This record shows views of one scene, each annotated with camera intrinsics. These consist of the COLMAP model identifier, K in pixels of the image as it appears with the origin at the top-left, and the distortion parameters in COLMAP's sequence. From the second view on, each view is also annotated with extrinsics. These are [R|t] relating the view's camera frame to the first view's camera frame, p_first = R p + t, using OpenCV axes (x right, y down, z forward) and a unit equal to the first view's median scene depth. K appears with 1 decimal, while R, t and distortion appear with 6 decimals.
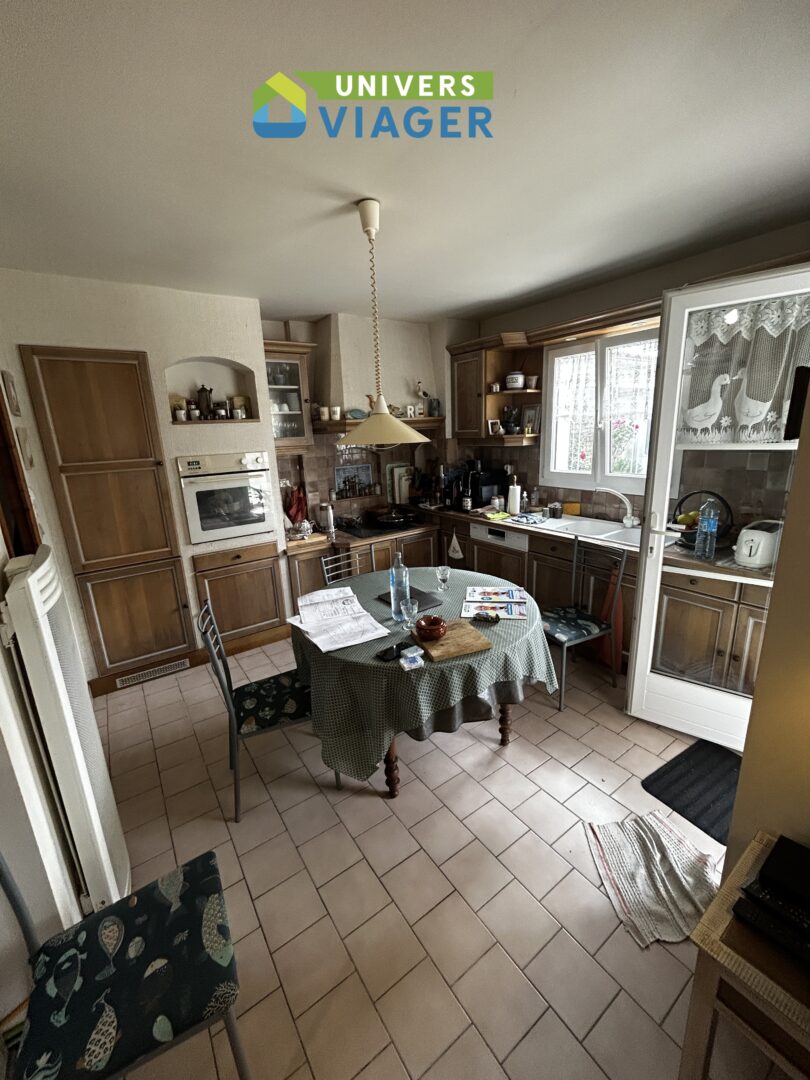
lens RADIAL K [[437.7, 0, 405.0], [0, 437.7, 540.0], [0, 0, 1]] dist [-0.001728, 0.000203]
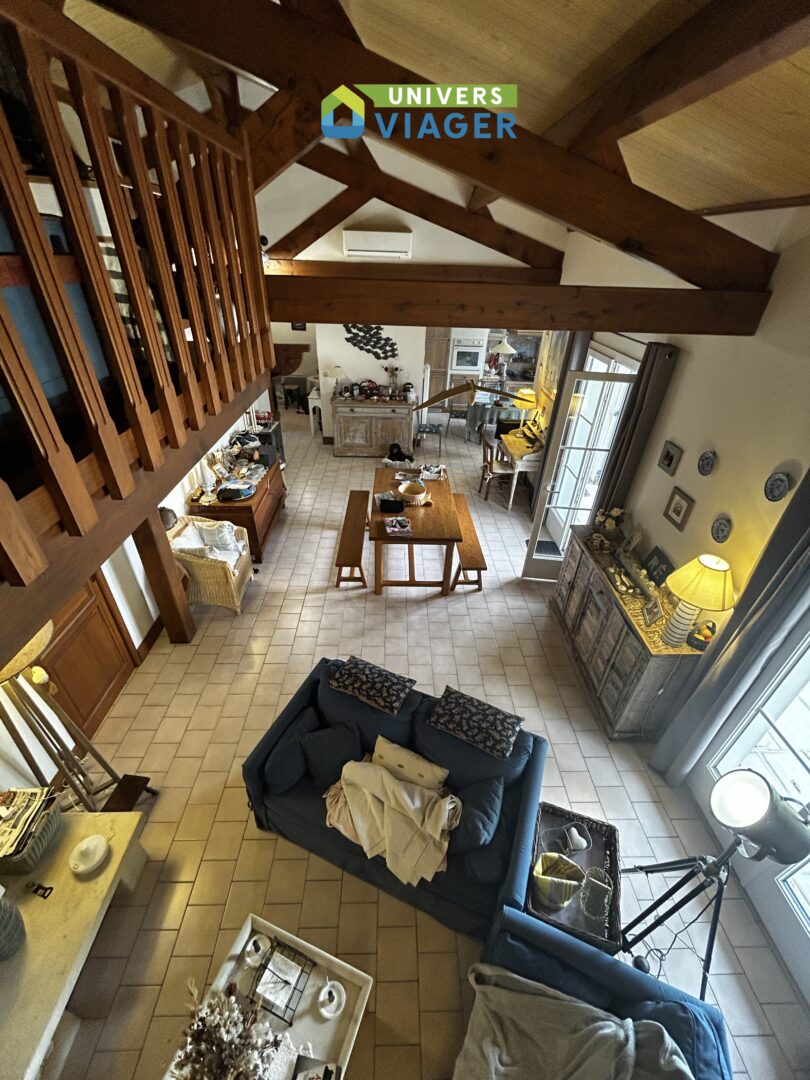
lens RADIAL K [[437.7, 0, 405.0], [0, 437.7, 540.0], [0, 0, 1]] dist [-0.001728, 0.000203]
pose [[0.828888, 0.365141, -0.423812, 0.830852], [-0.203265, 0.902404, 0.379936, -0.009339], [0.521179, -0.228778, 0.822212, -1.673906]]
